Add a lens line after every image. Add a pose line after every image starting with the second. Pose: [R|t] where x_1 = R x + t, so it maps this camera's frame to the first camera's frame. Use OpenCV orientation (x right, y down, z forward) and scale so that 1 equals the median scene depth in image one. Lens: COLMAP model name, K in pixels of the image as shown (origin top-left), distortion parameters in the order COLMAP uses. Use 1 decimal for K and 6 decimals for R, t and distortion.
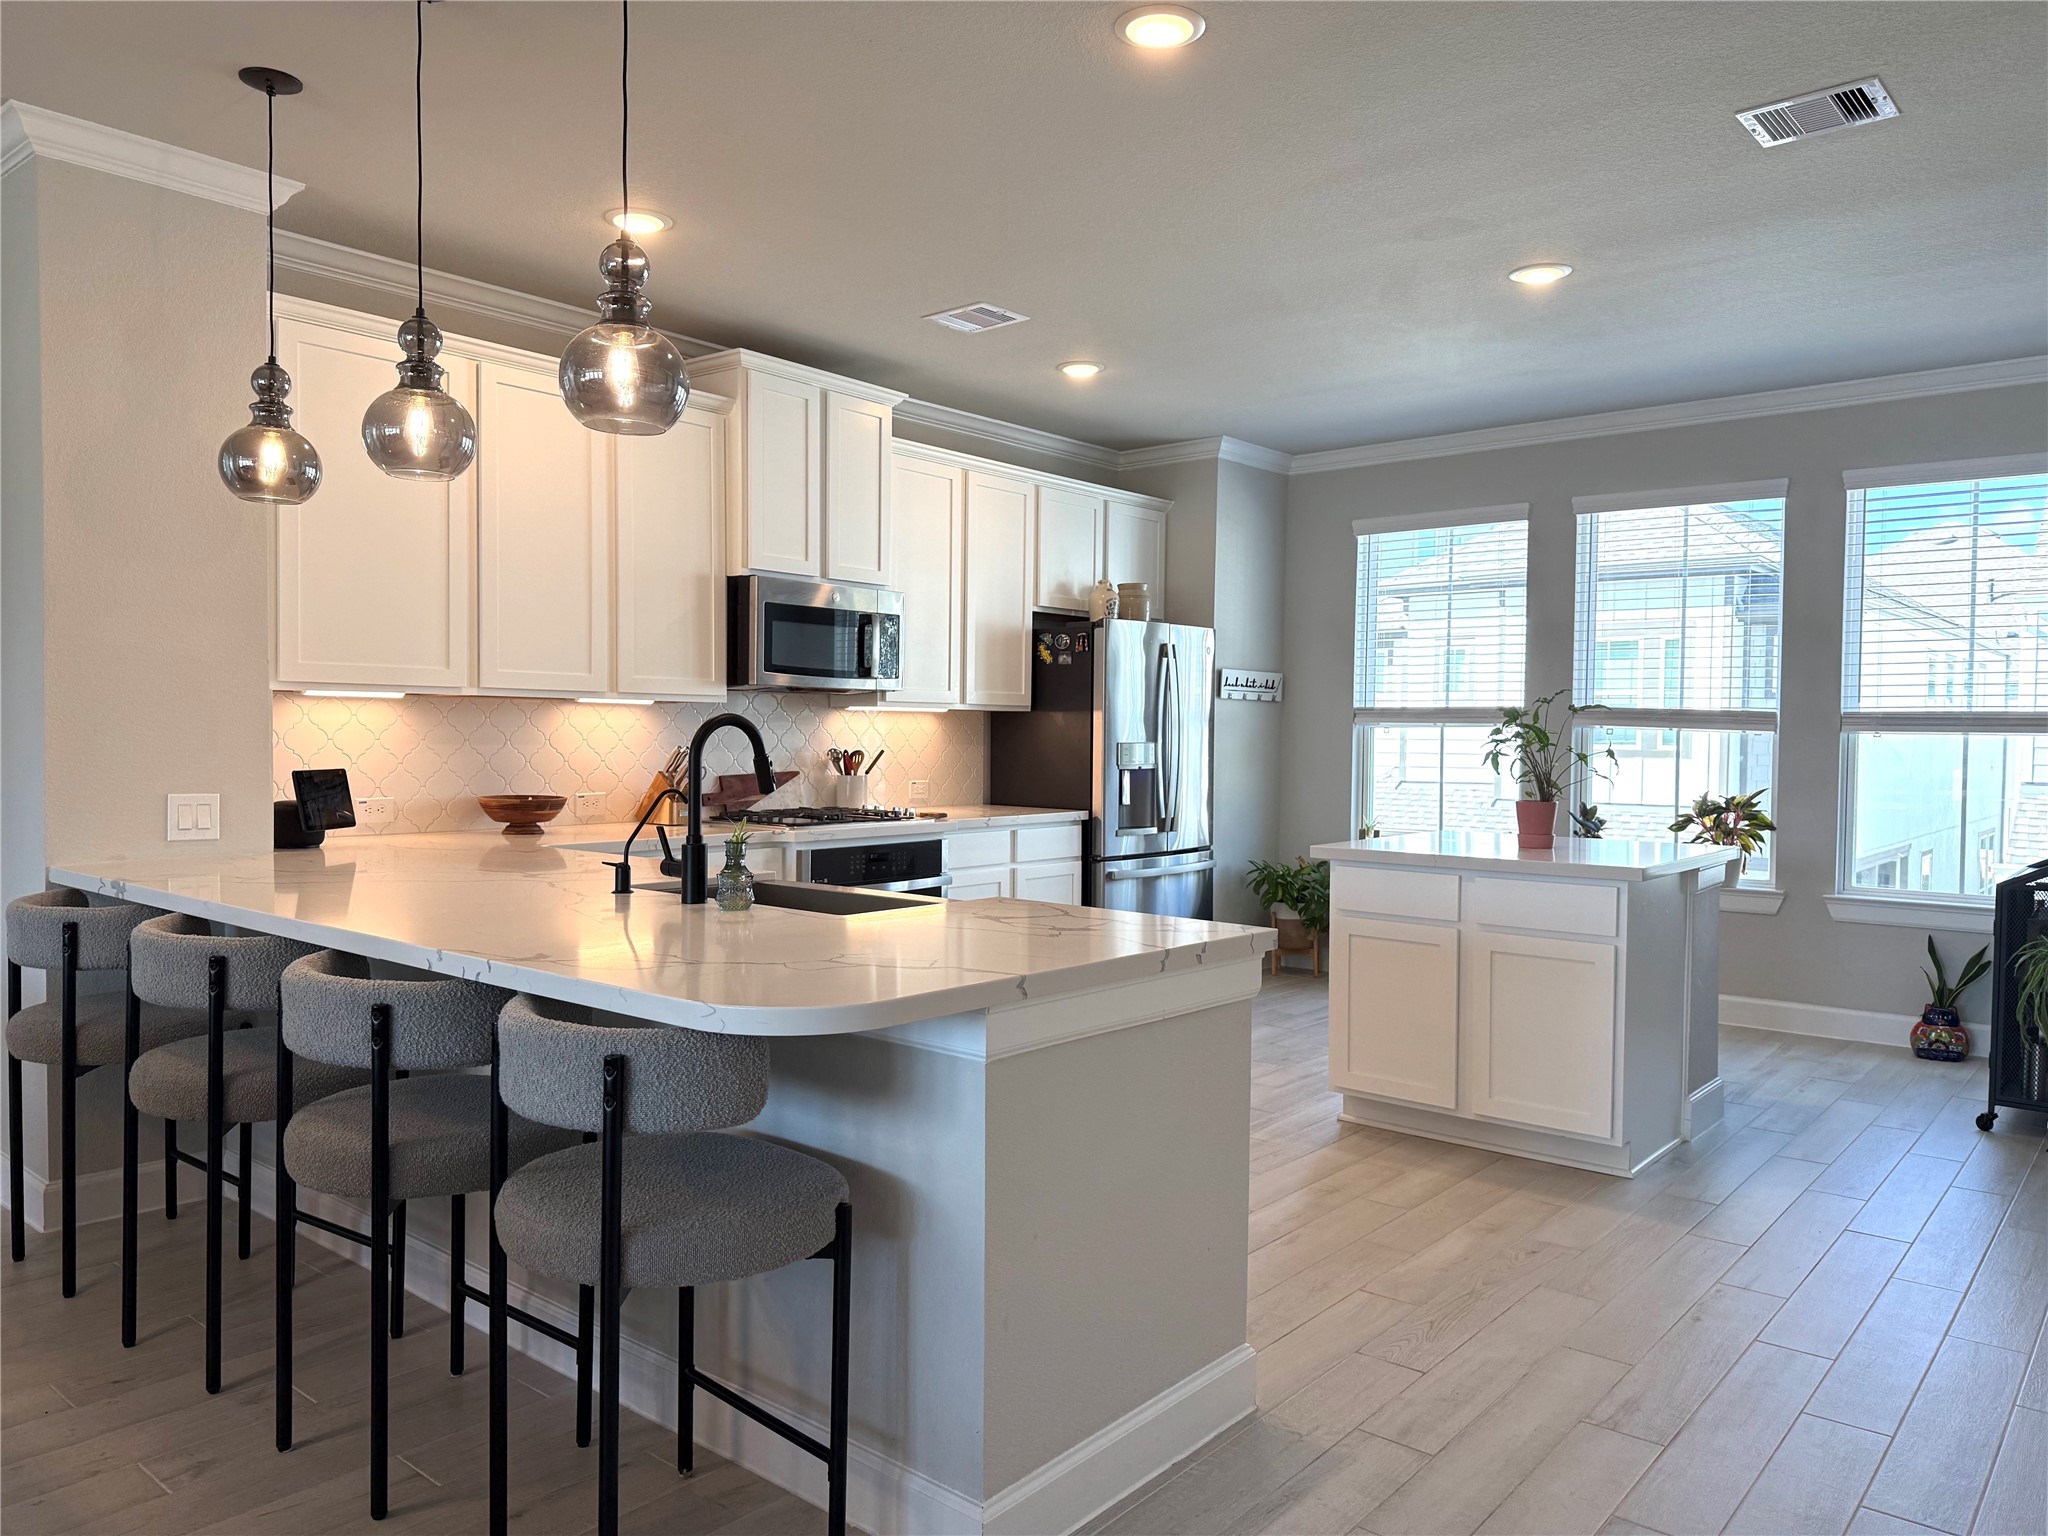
lens RADIAL K [[1424.8, 0, 1022.9], [0, 1424.8, 774.8], [0, 0, 1]] dist [0.117615, -0.169047]
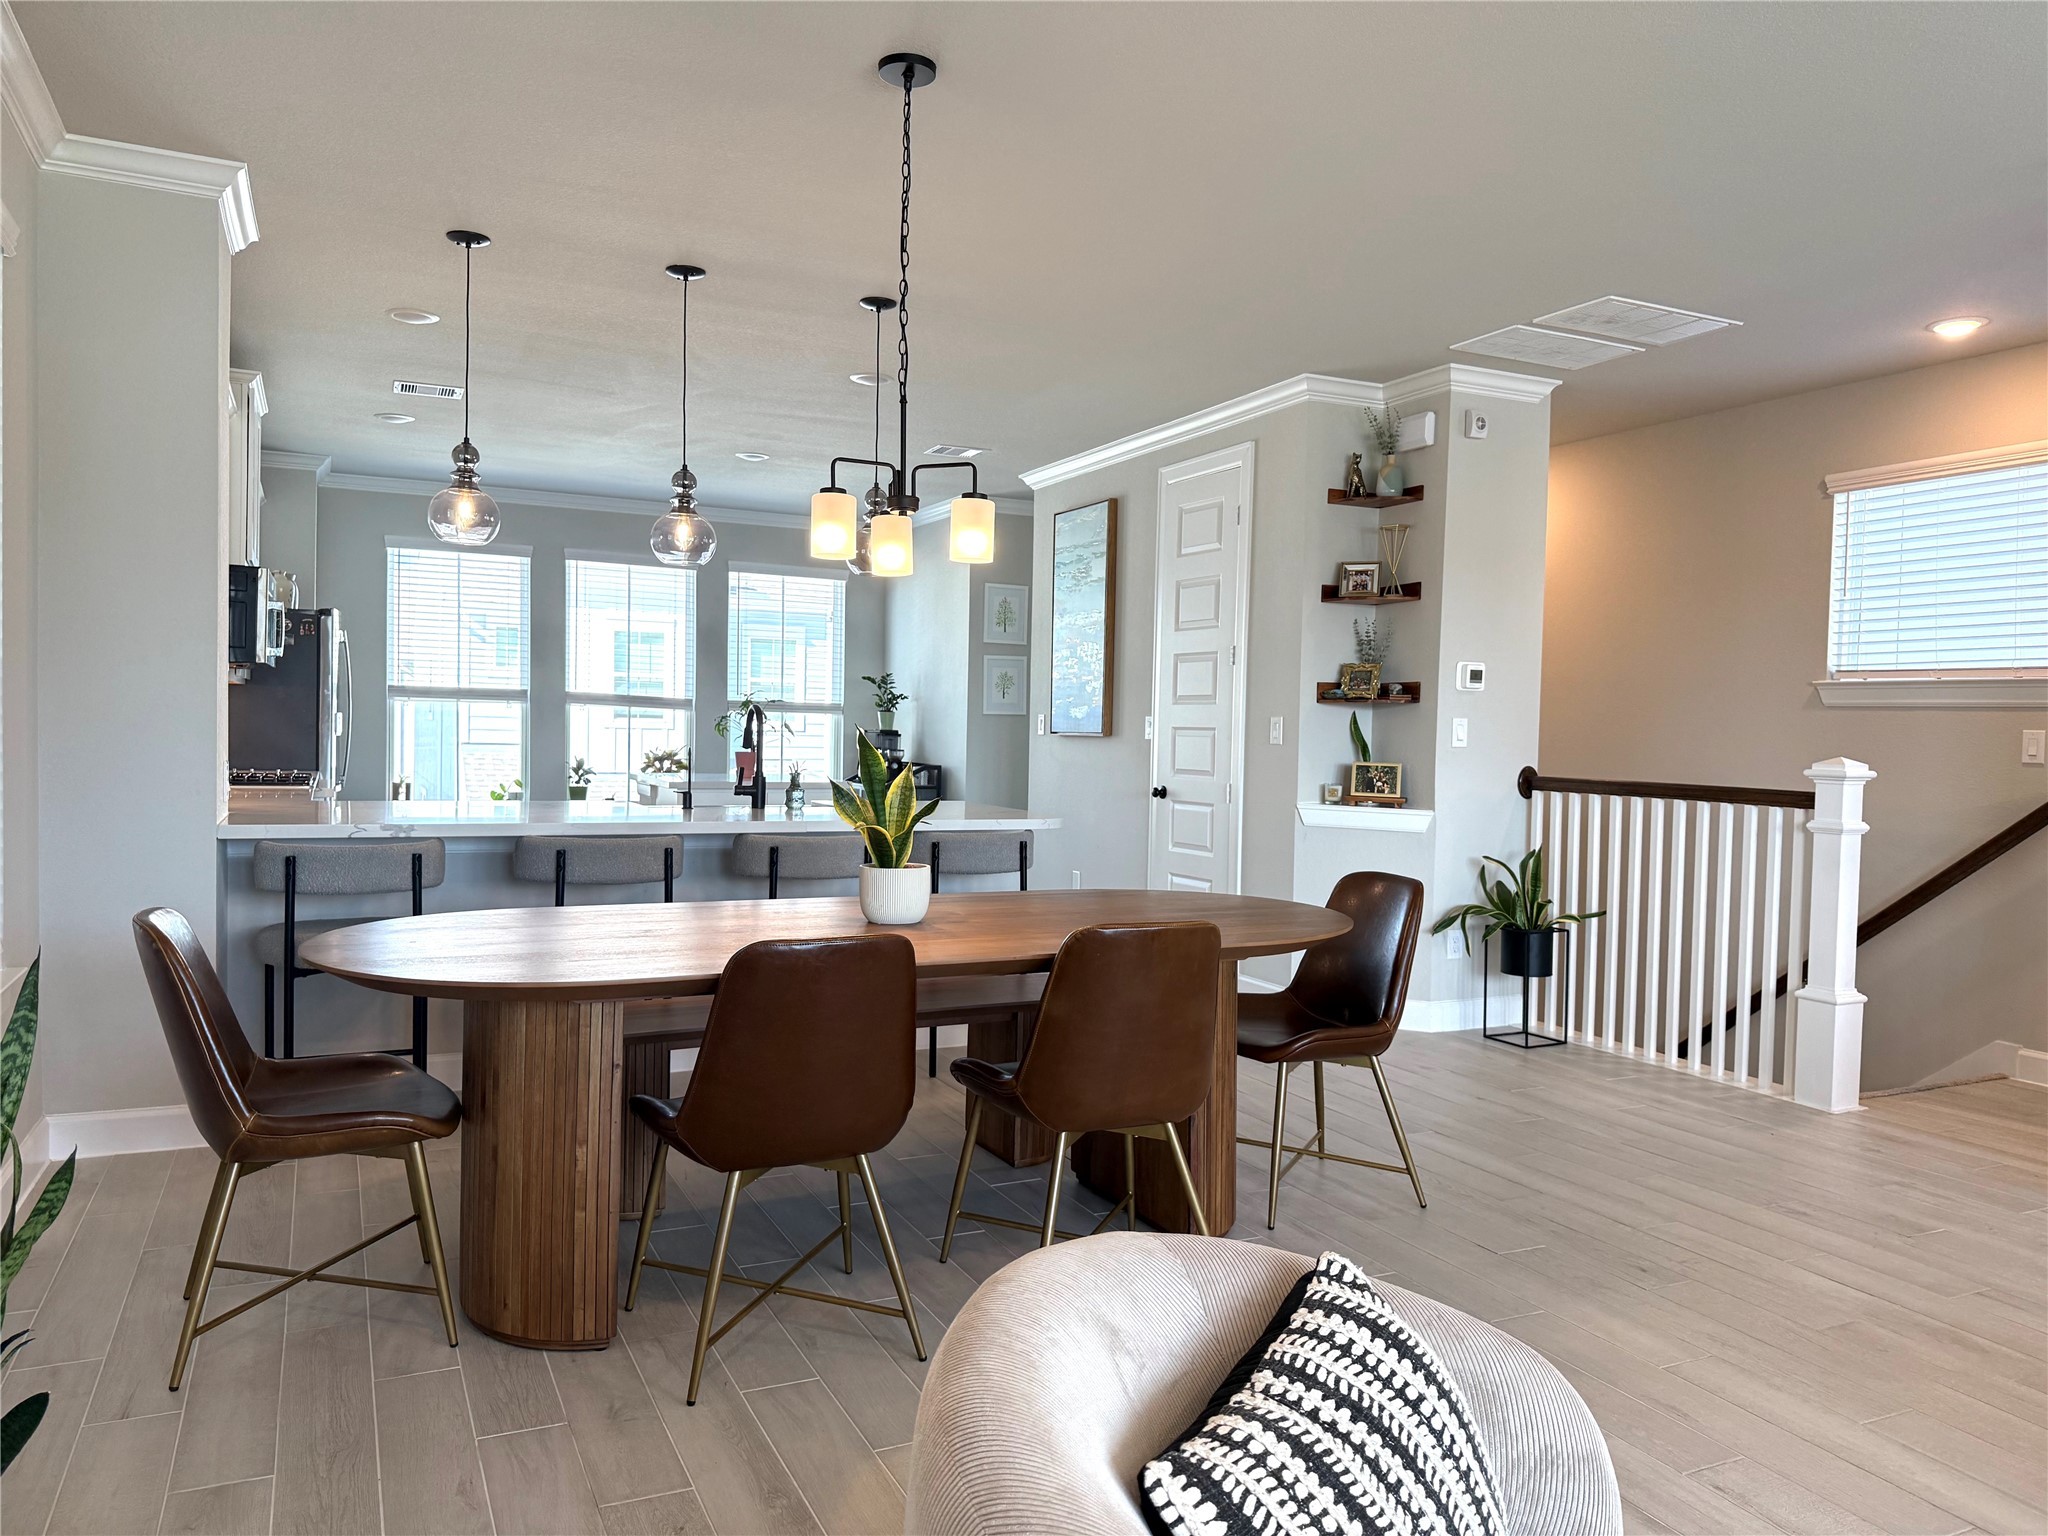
lens RADIAL K [[1424.8, 0, 1022.9], [0, 1424.8, 774.8], [0, 0, 1]] dist [0.117615, -0.169047]
pose [[0.411763, -0.030976, 0.910764, -1.007182], [0.008968, 0.999511, 0.029940, -0.003014], [-0.911247, -0.004161, 0.411840, -0.031347]]
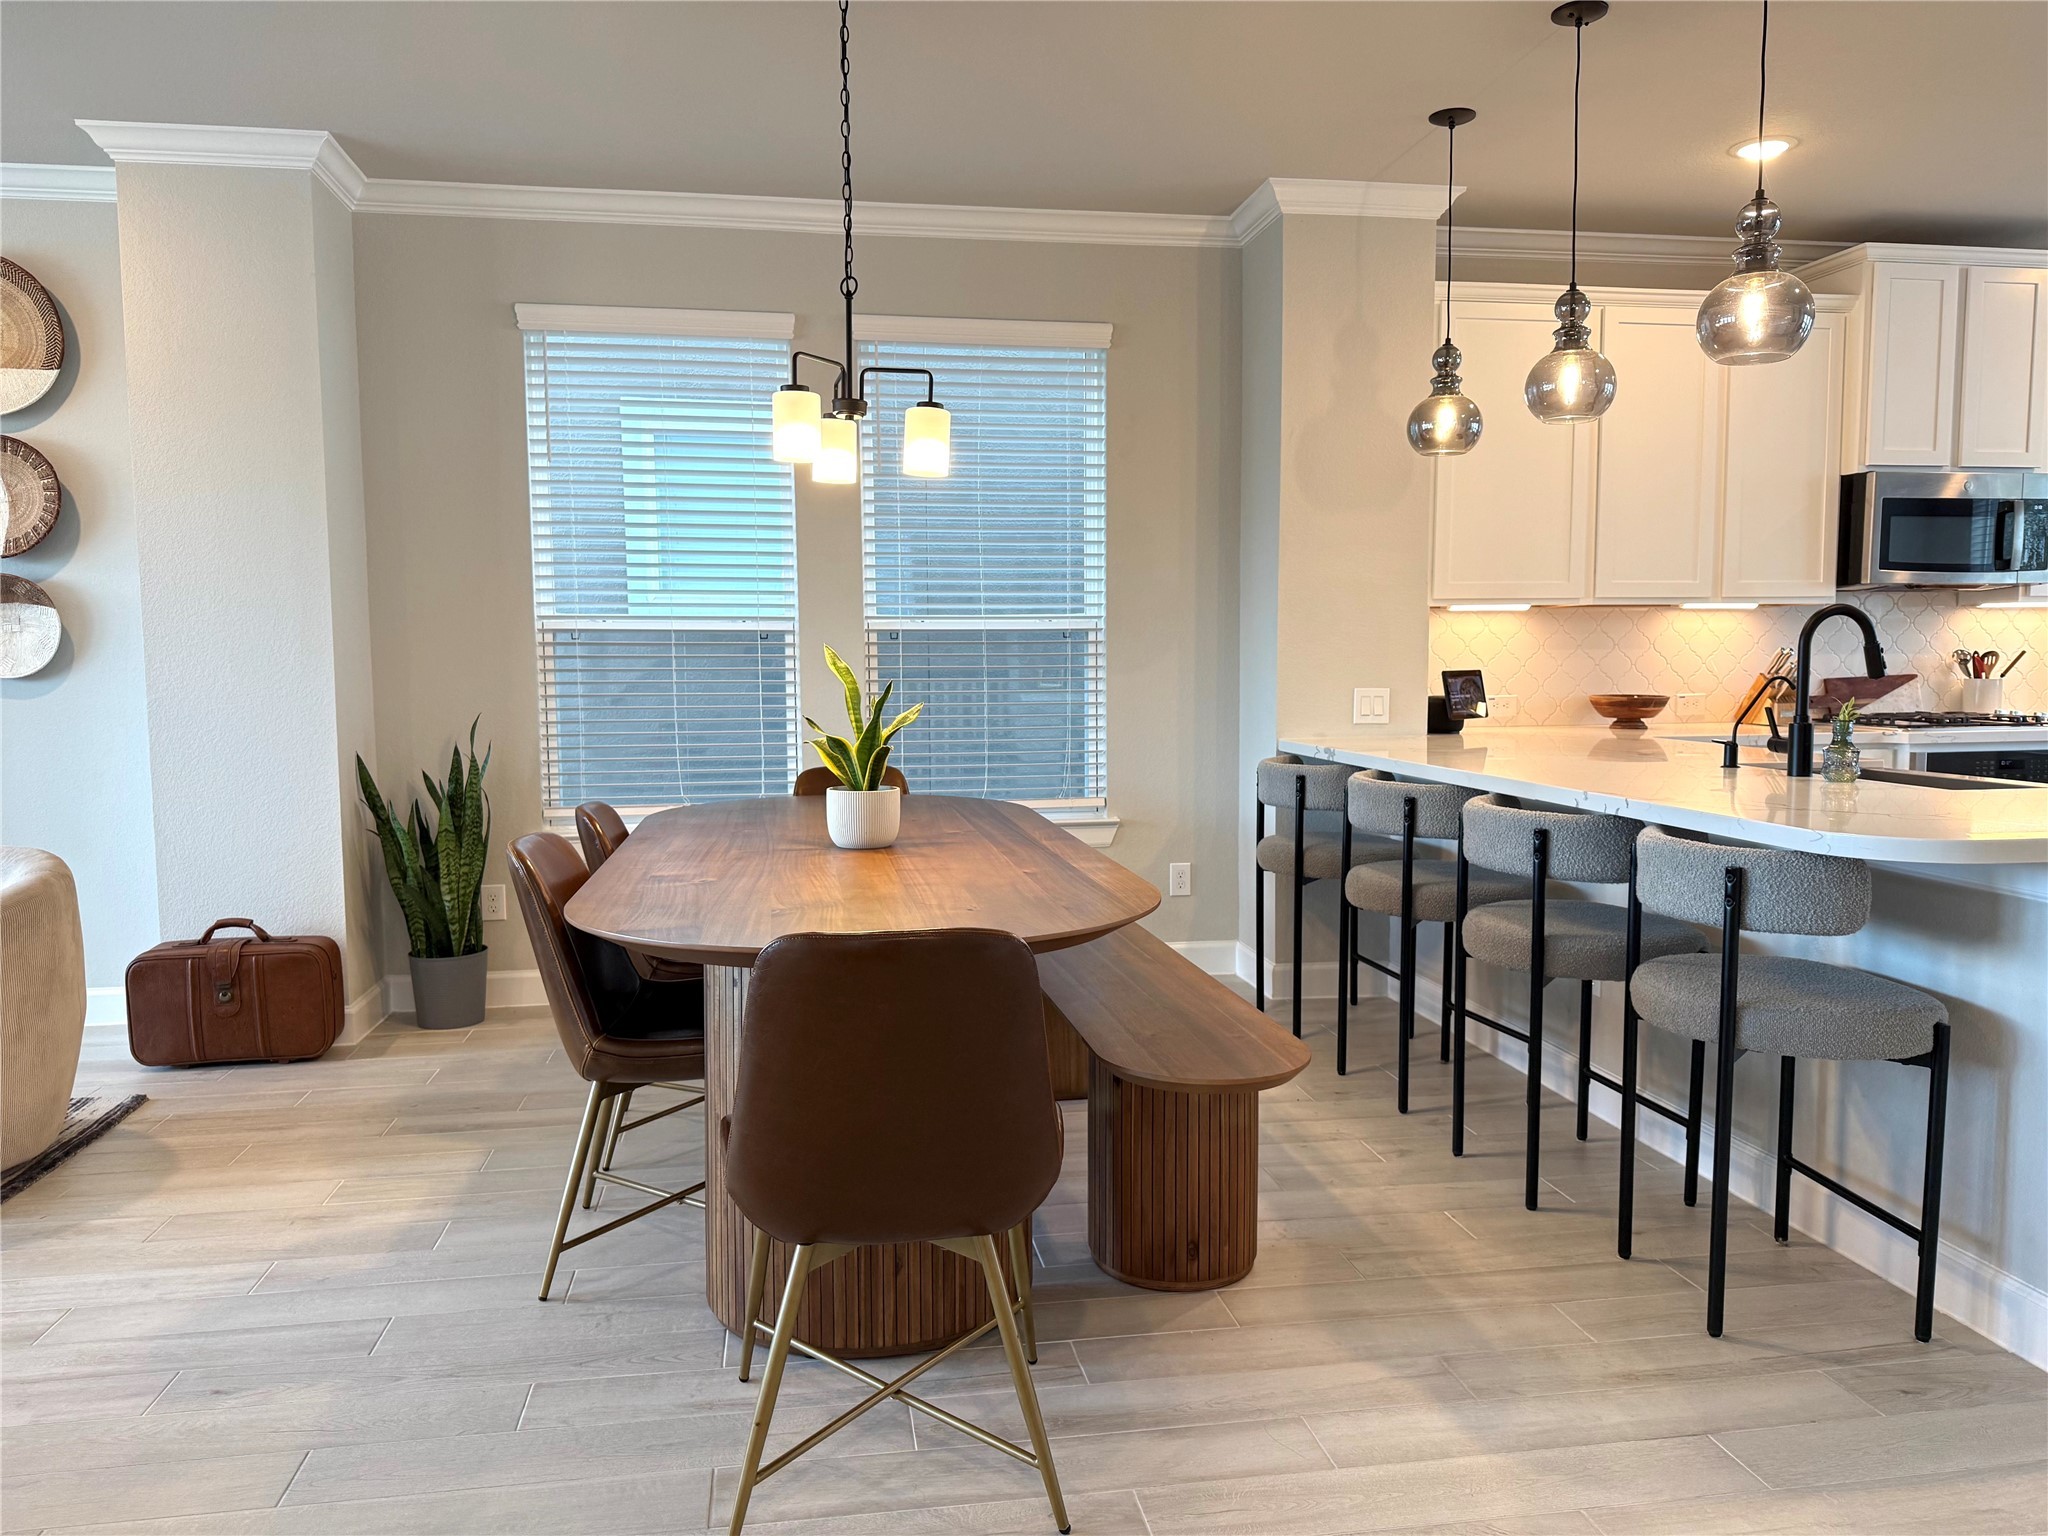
lens RADIAL K [[1453.8, 0, 1017.2], [0, 1453.8, 782.2], [0, 0, 1]] dist [0.006726, -0.008574]
pose [[0.757573, 0.039886, -0.651531, 0.027036], [-0.003233, 0.998348, 0.057358, 0.017761], [0.652743, -0.041347, 0.756451, -0.144120]]
